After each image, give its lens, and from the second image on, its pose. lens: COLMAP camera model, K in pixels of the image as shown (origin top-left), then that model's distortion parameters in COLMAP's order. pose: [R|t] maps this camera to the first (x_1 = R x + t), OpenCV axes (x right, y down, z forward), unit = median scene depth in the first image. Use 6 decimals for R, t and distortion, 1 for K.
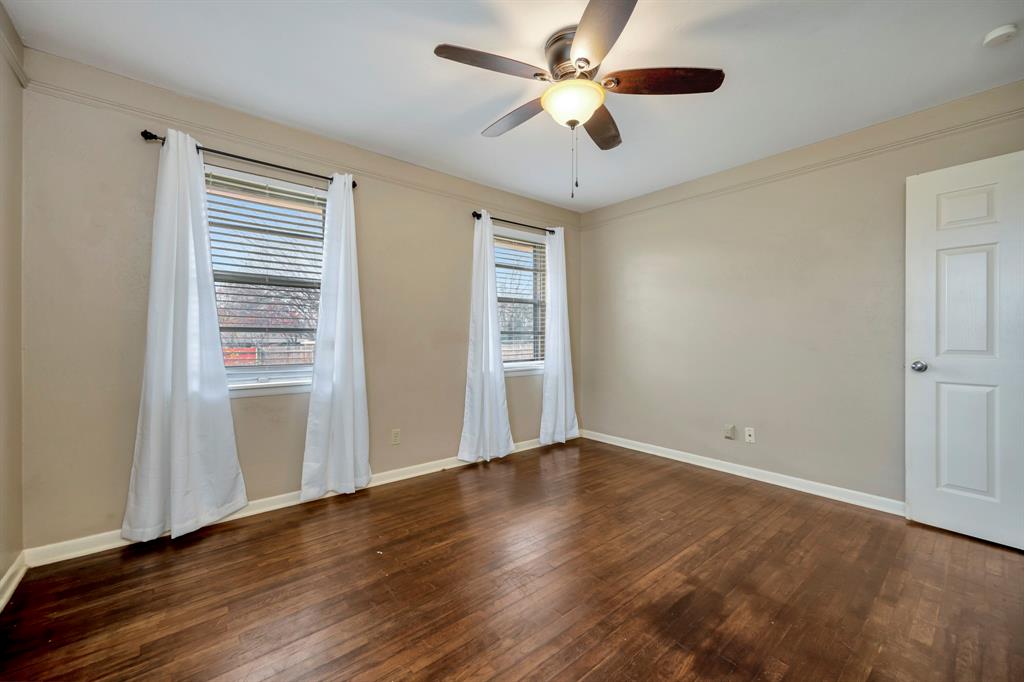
lens RADIAL K [[406.9, 0, 510.8], [0, 406.9, 338.0], [0, 0, 1]] dist [-0.000201, -0.000009]
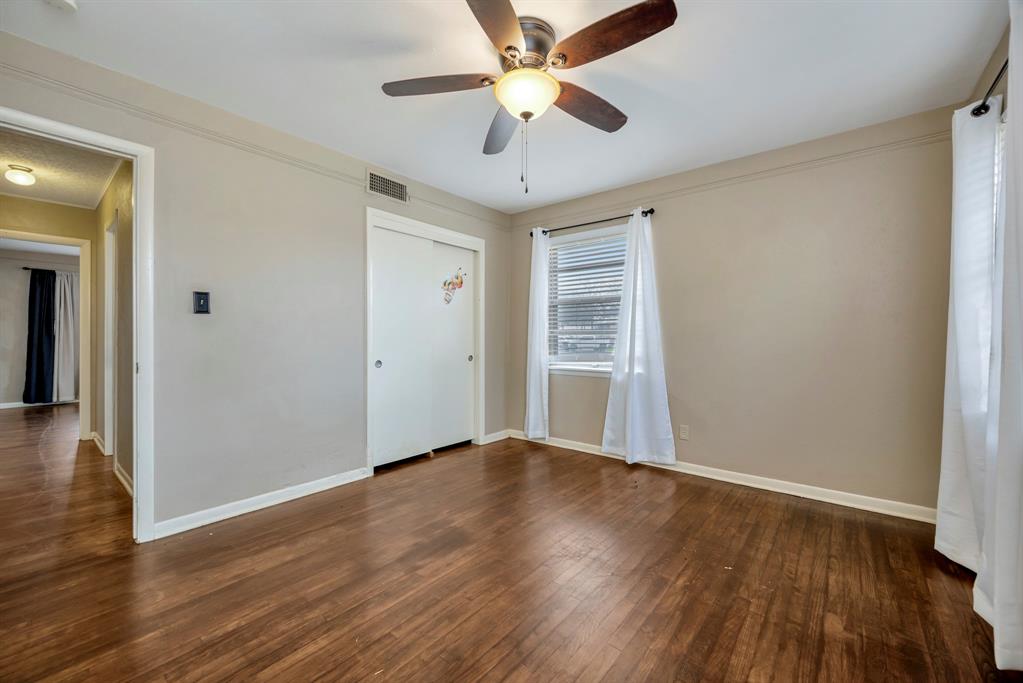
lens RADIAL K [[403.8, 0, 513.2], [0, 403.8, 339.3], [0, 0, 1]] dist [-0.007156, -0.000001]
pose [[-0.981715, -0.001332, -0.190353, 0.326268], [-0.001326, 0.999999, -0.000159, 0.000234], [0.190353, 0.000097, -0.981716, 1.726396]]
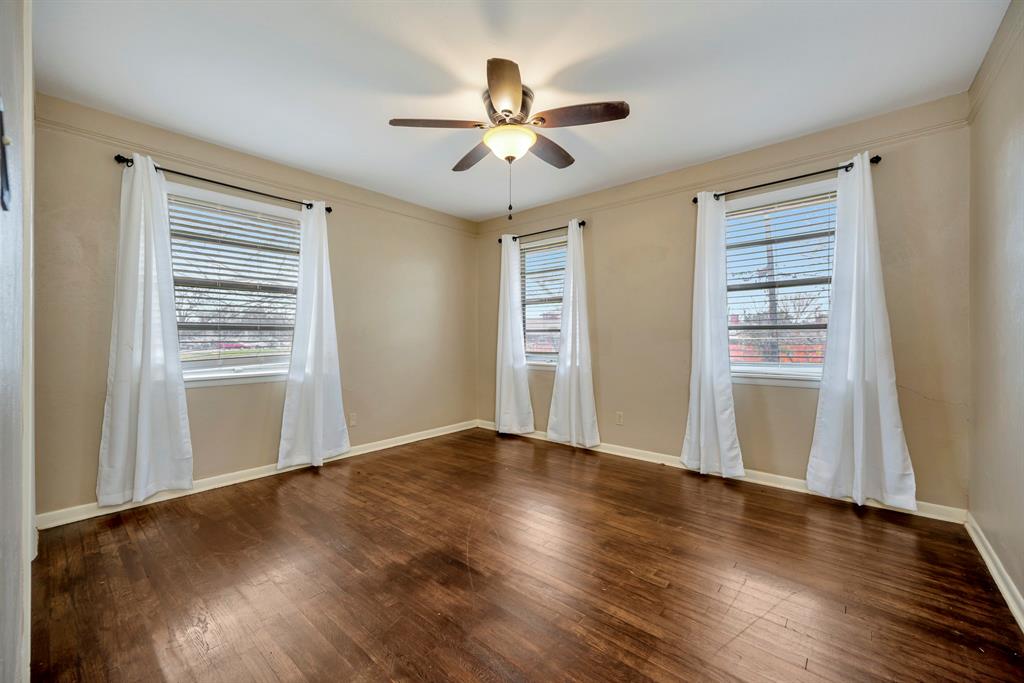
lens RADIAL K [[402.1, 0, 514.8], [0, 402.1, 333.9], [0, 0, 1]] dist [-0.000492, 0.000061]
pose [[0.170339, -0.006022, -0.985367, 1.195510], [0.003129, 0.999980, -0.005570, 0.001849], [0.985381, -0.002134, 0.170354, 0.725085]]
